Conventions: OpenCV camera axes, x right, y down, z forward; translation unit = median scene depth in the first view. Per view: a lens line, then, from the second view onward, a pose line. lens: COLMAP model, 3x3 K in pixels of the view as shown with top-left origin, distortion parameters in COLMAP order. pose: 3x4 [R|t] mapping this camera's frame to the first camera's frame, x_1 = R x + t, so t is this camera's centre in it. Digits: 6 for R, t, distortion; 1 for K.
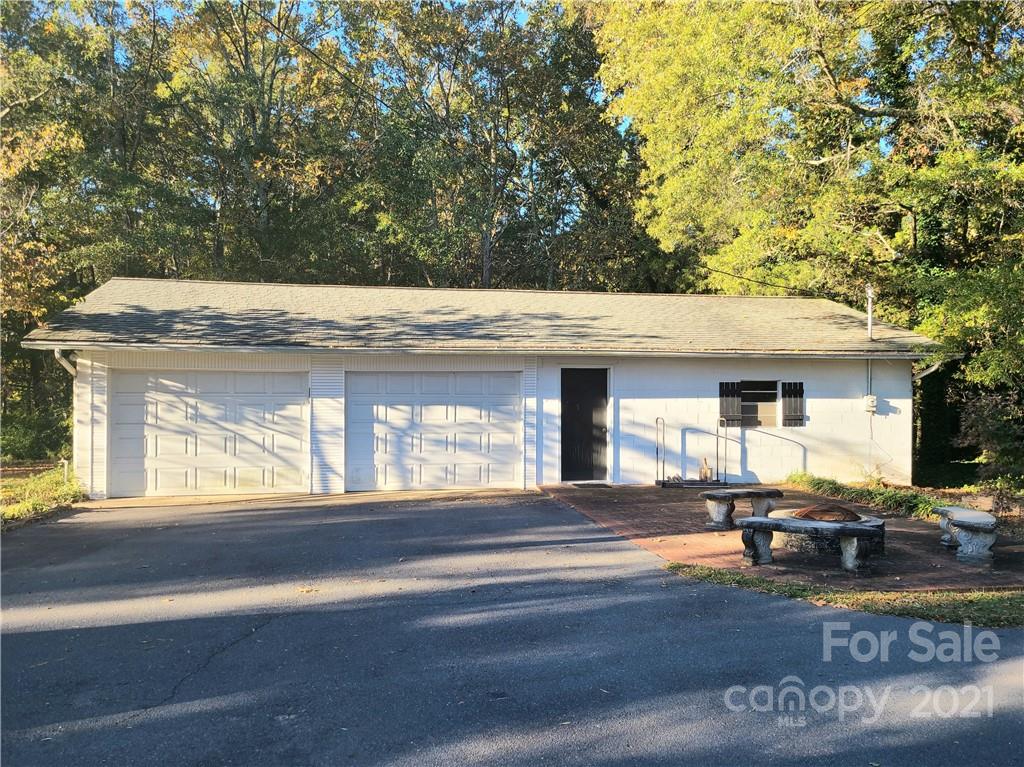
lens RADIAL K [[780.3, 0, 512.0], [0, 780.3, 383.5], [0, 0, 1]] dist [0.034850, -0.007977]
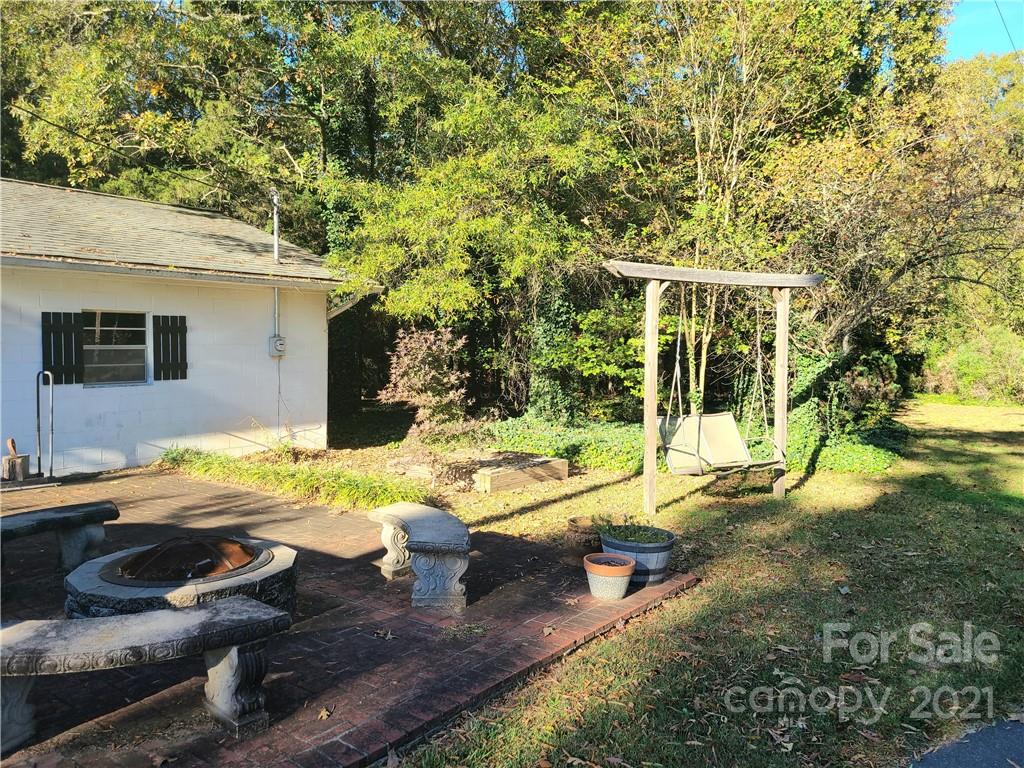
lens RADIAL K [[780.3, 0, 512.0], [0, 780.3, 384.0], [0, 0, 1]] dist [0.034850, -0.007977]
pose [[0.756453, -0.045878, 0.652436, 0.140400], [-0.004650, 0.997134, 0.075509, 0.005768], [-0.654031, -0.060153, 0.754072, 0.293556]]
